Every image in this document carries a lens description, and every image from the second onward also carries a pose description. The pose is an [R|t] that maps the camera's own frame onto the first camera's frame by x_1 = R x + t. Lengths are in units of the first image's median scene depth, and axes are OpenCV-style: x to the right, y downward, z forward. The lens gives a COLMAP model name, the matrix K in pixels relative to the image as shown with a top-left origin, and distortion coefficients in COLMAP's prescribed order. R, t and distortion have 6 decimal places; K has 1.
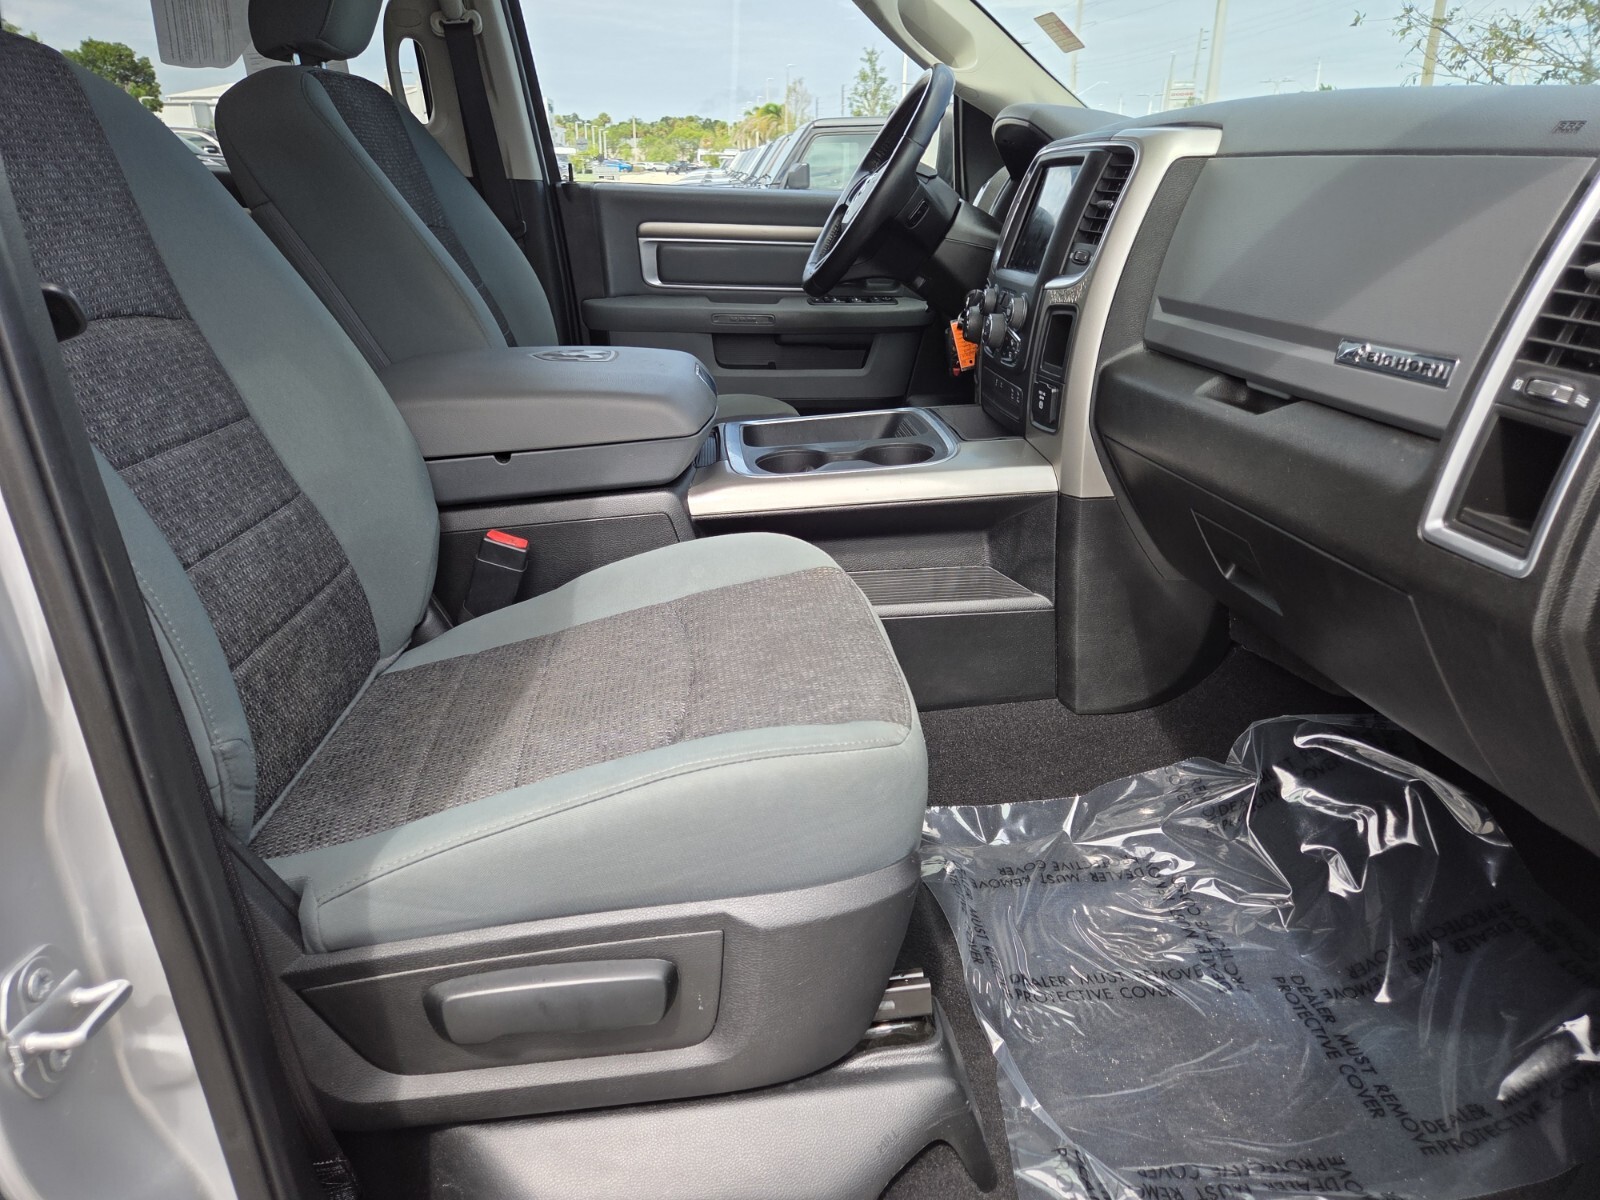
lens RADIAL K [[1071.2, 0, 789.3], [0, 1071.2, 590.3], [0, 0, 1]] dist [0.058353, -0.048646]
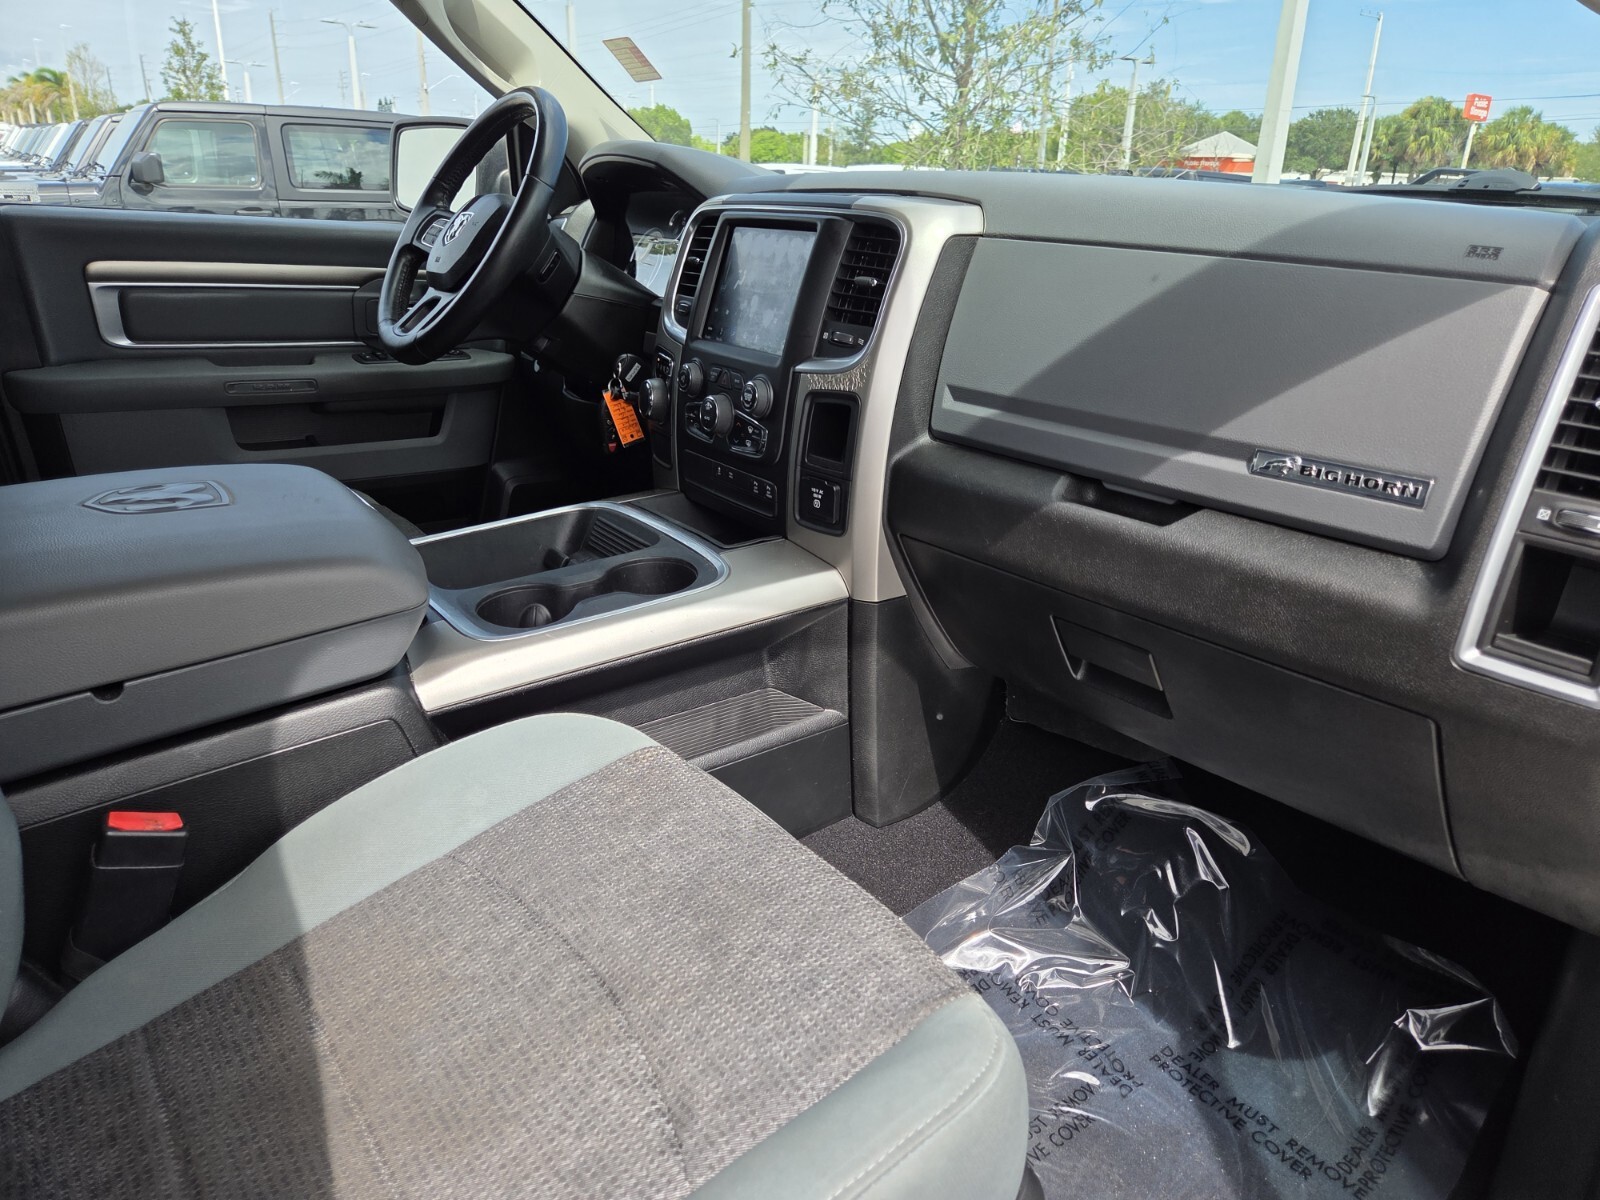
lens RADIAL K [[1075.7, 0, 795.6], [0, 1075.7, 580.6], [0, 0, 1]] dist [0.050323, -0.043573]
pose [[0.848720, -0.154464, 0.505781, -0.238096], [0.157098, 0.986861, 0.037767, -0.147730], [-0.504969, 0.047403, 0.861835, 0.257100]]
